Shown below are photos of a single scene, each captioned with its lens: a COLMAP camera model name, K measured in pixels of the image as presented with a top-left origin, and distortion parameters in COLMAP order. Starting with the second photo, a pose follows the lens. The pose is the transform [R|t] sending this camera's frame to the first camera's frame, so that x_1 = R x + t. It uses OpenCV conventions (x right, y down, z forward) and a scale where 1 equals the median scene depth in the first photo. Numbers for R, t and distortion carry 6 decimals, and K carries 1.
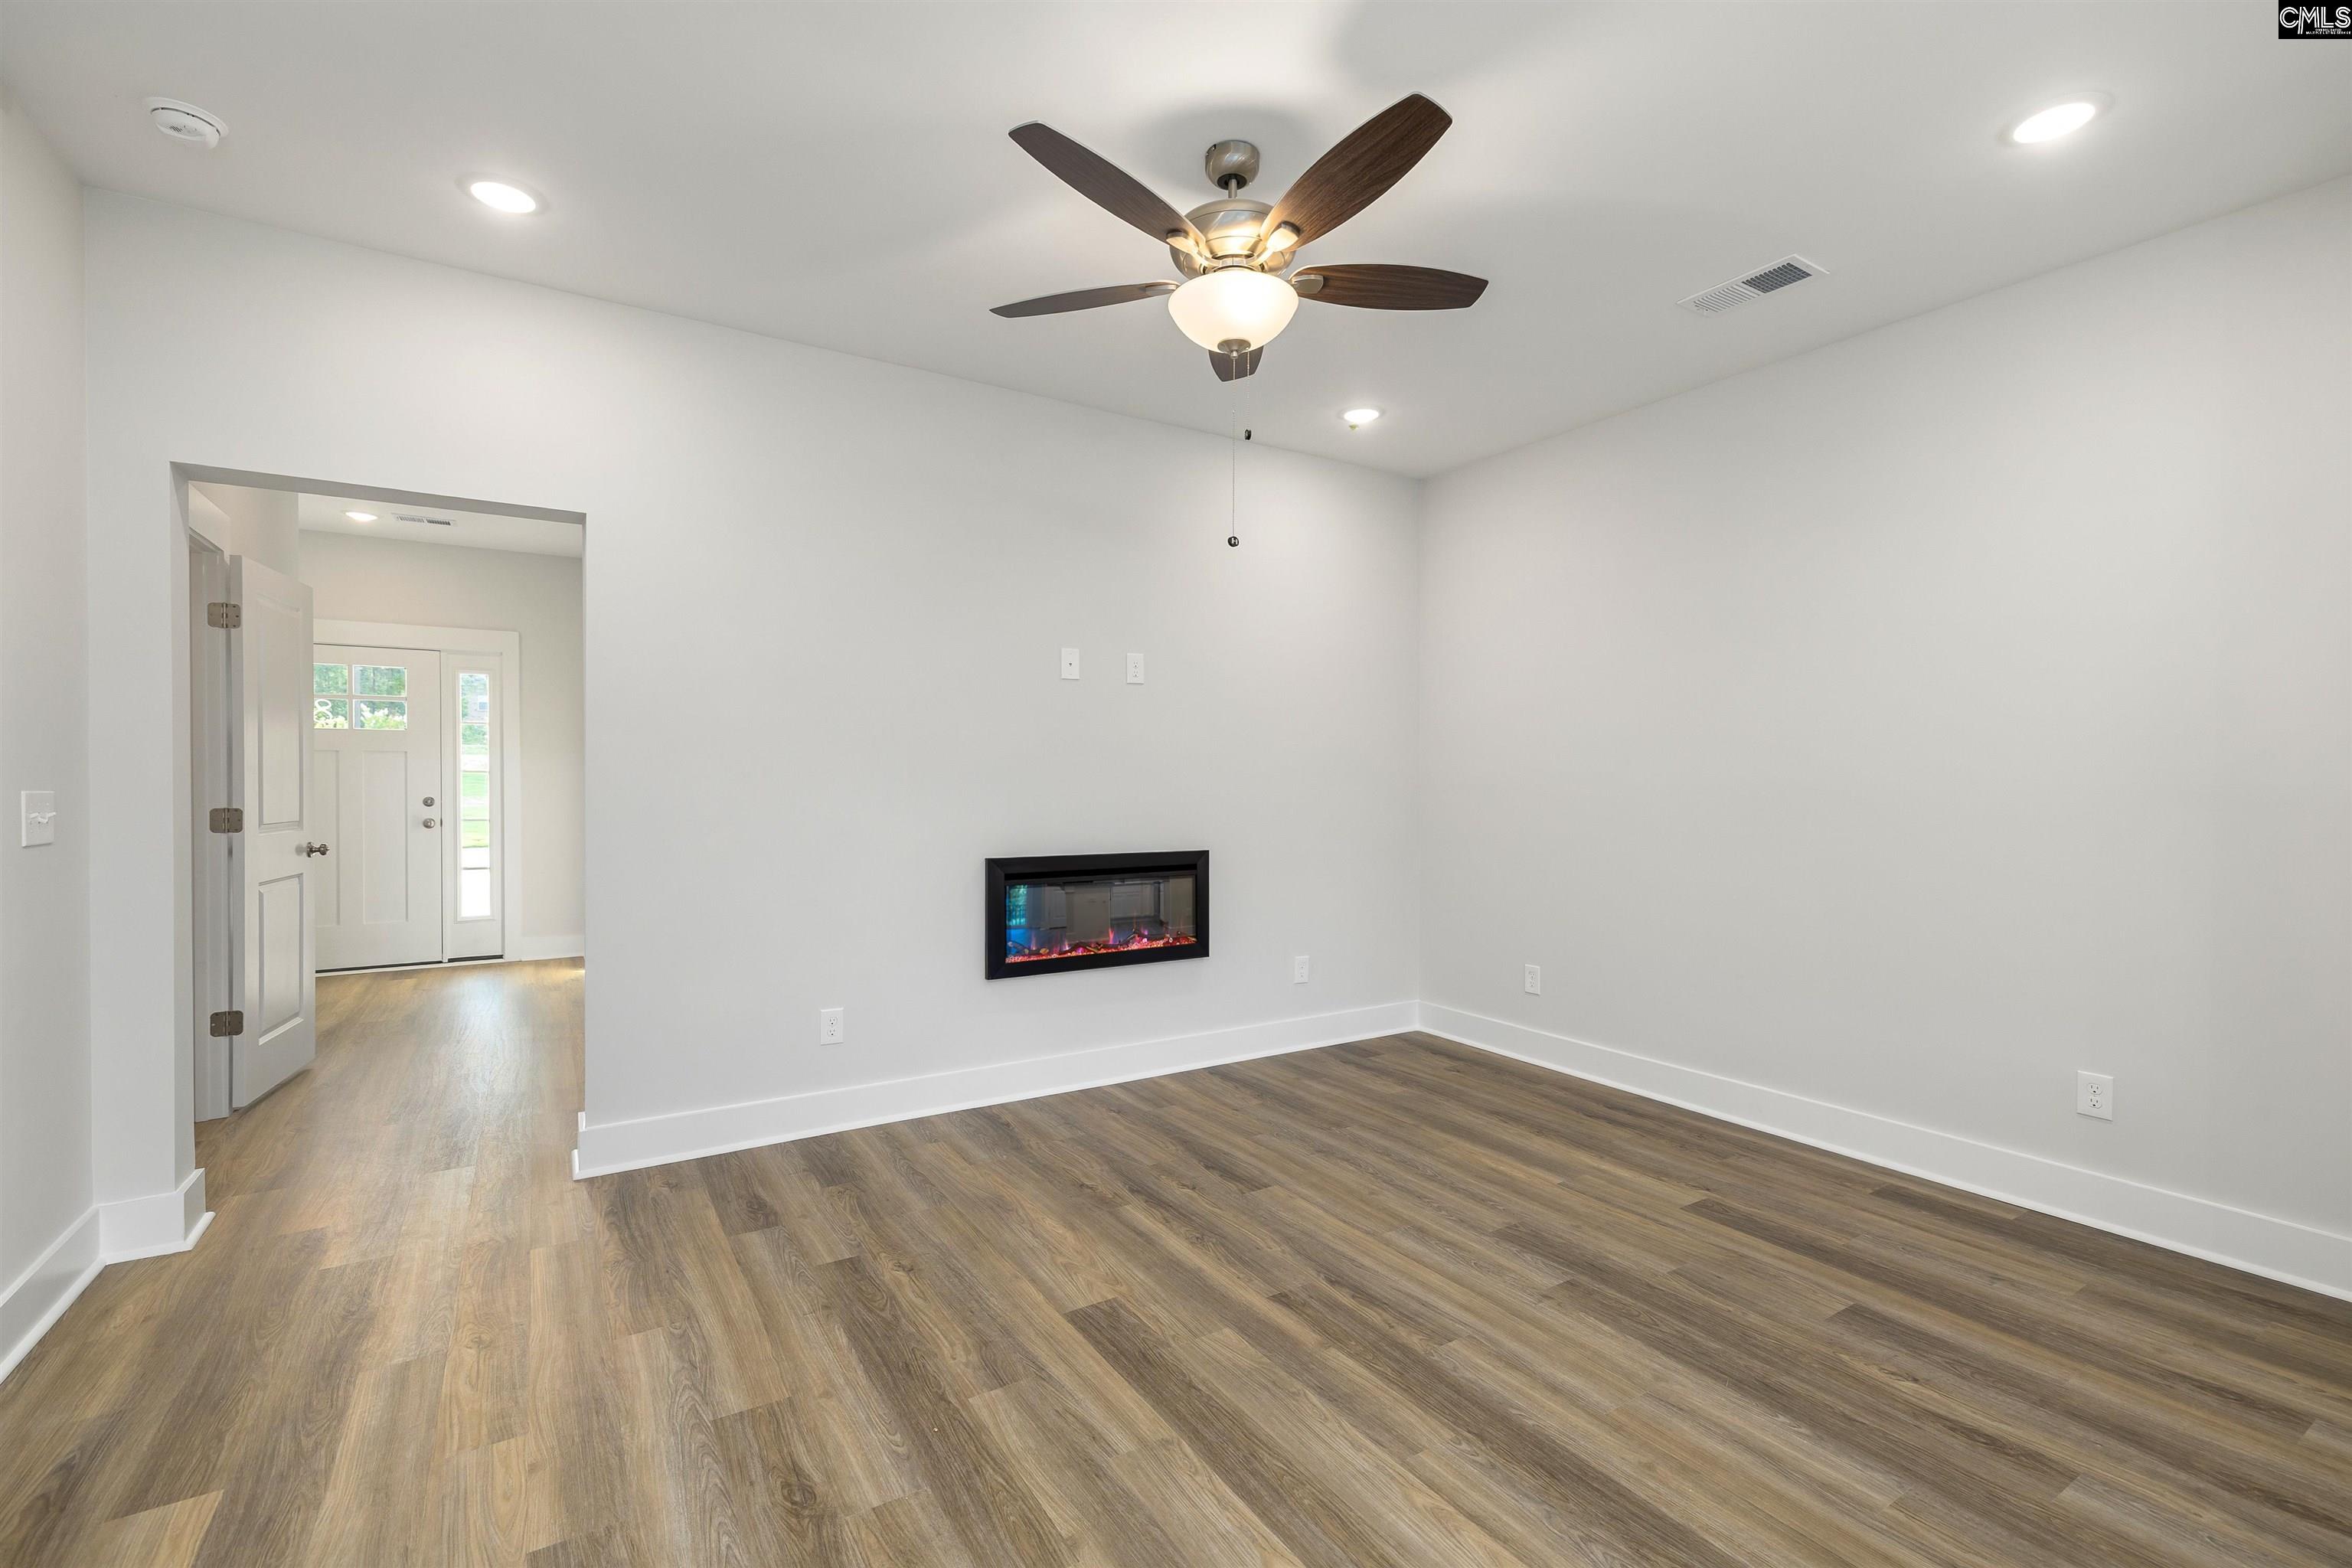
lens RADIAL K [[1022.1, 0, 1174.7], [0, 1022.1, 793.5], [0, 0, 1]] dist [-0.001034, 0.000548]
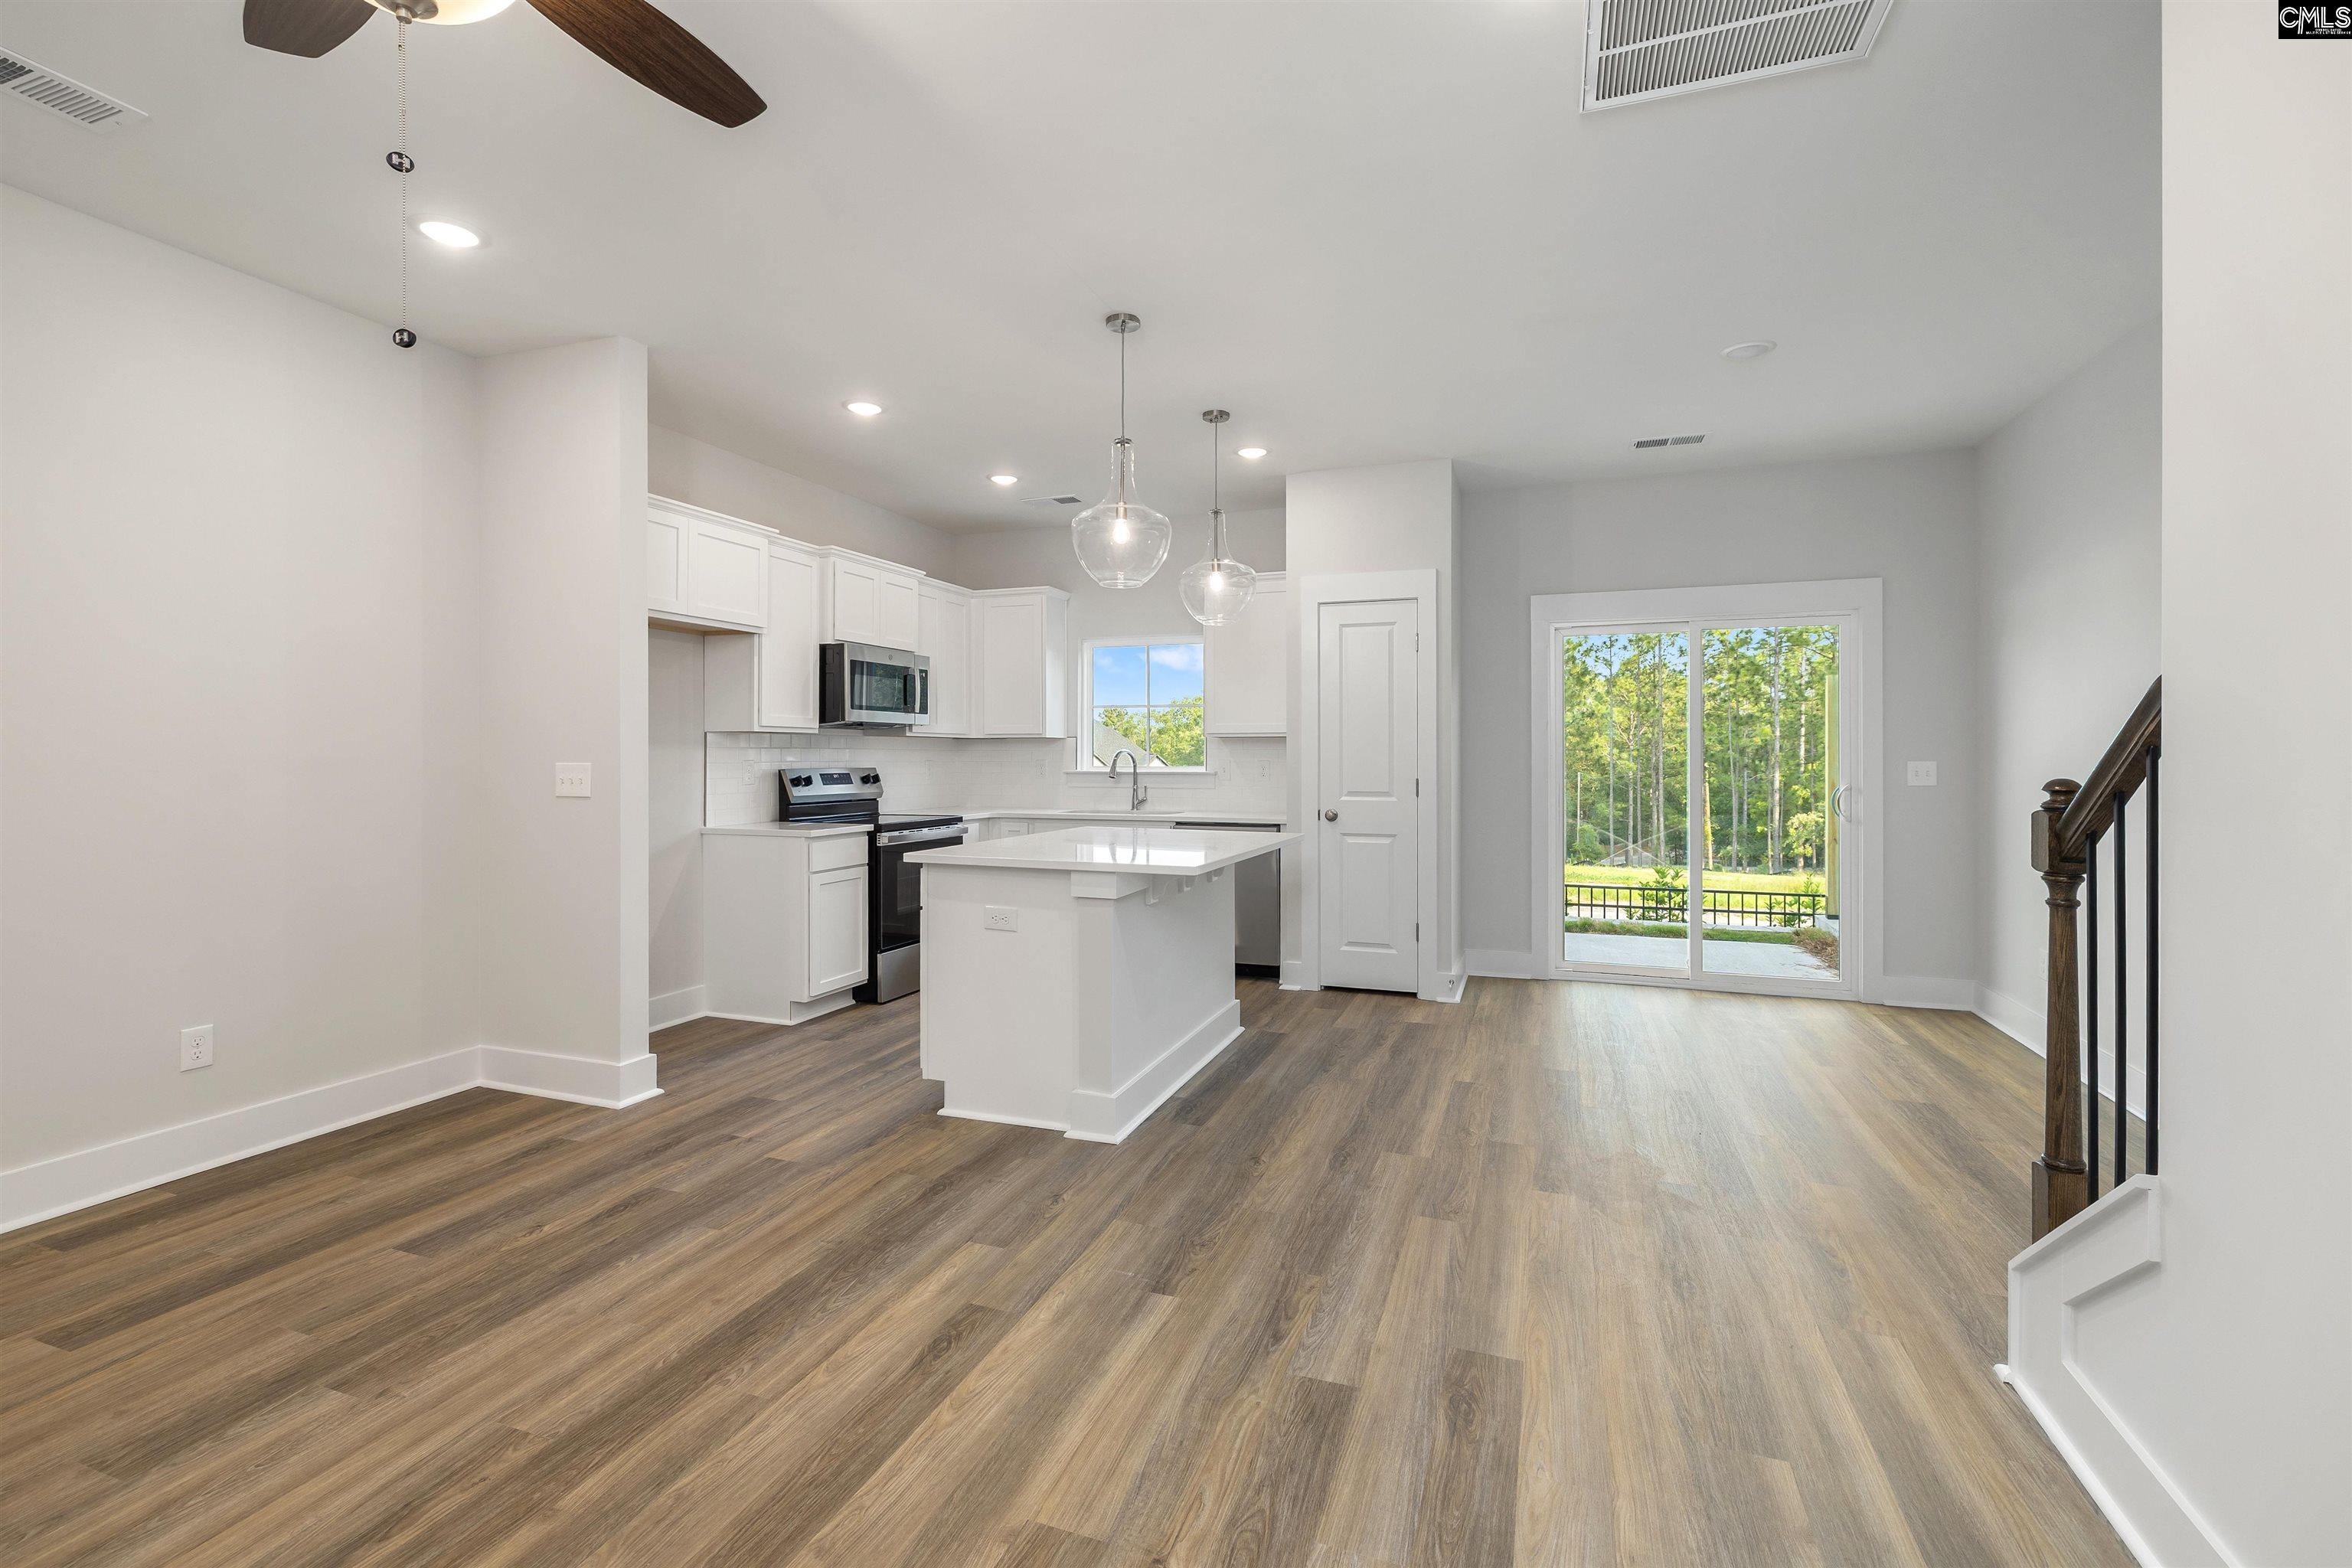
lens RADIAL K [[1022.1, 0, 1178.3], [0, 1022.1, 765.9], [0, 0, 1]] dist [-0.001034, 0.000548]
pose [[-0.607598, -0.016909, 0.794065, -0.529727], [0.009806, 0.999537, 0.028787, -0.015606], [-0.794184, 0.025278, -0.607151, 0.798762]]
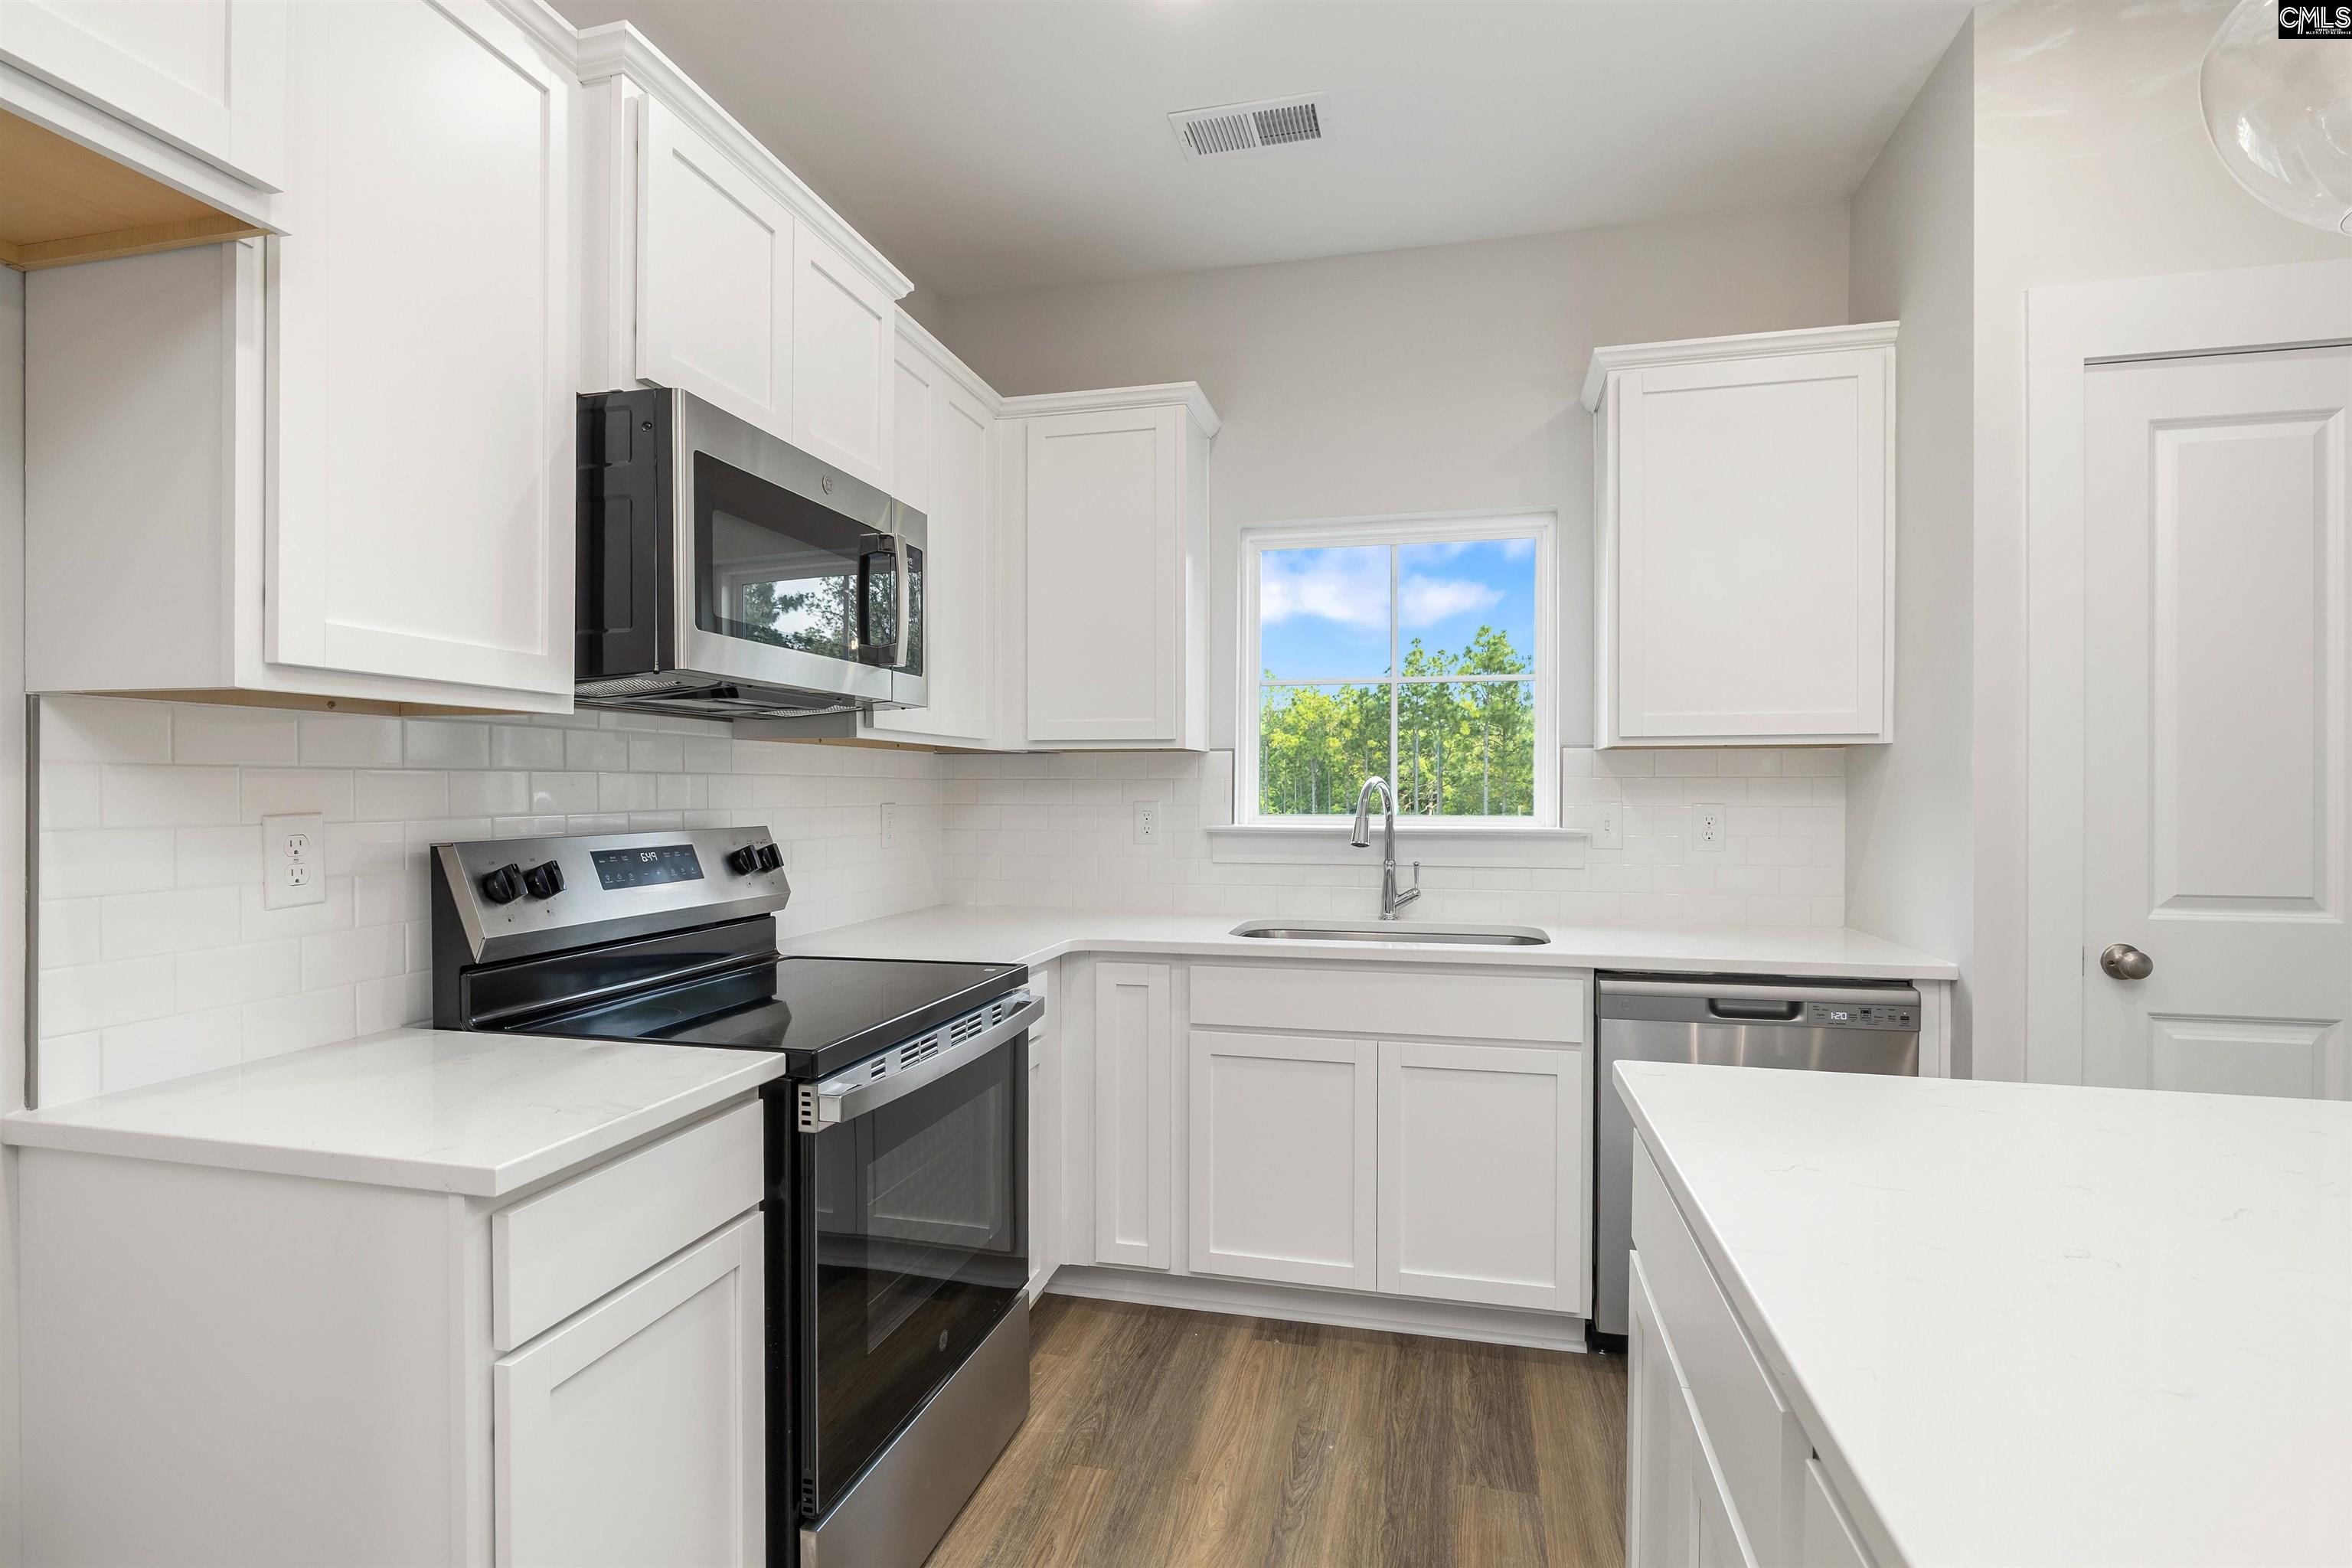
lens RADIAL K [[1106.1, 0, 1191.0], [0, 1106.1, 792.4], [0, 0, 1]] dist [-0.010016, 0.003107]
pose [[-0.692147, -0.010444, 0.721681, 0.643822], [0.008403, 0.999711, 0.022526, 0.000414], [-0.721708, 0.021656, -0.691859, 0.379795]]
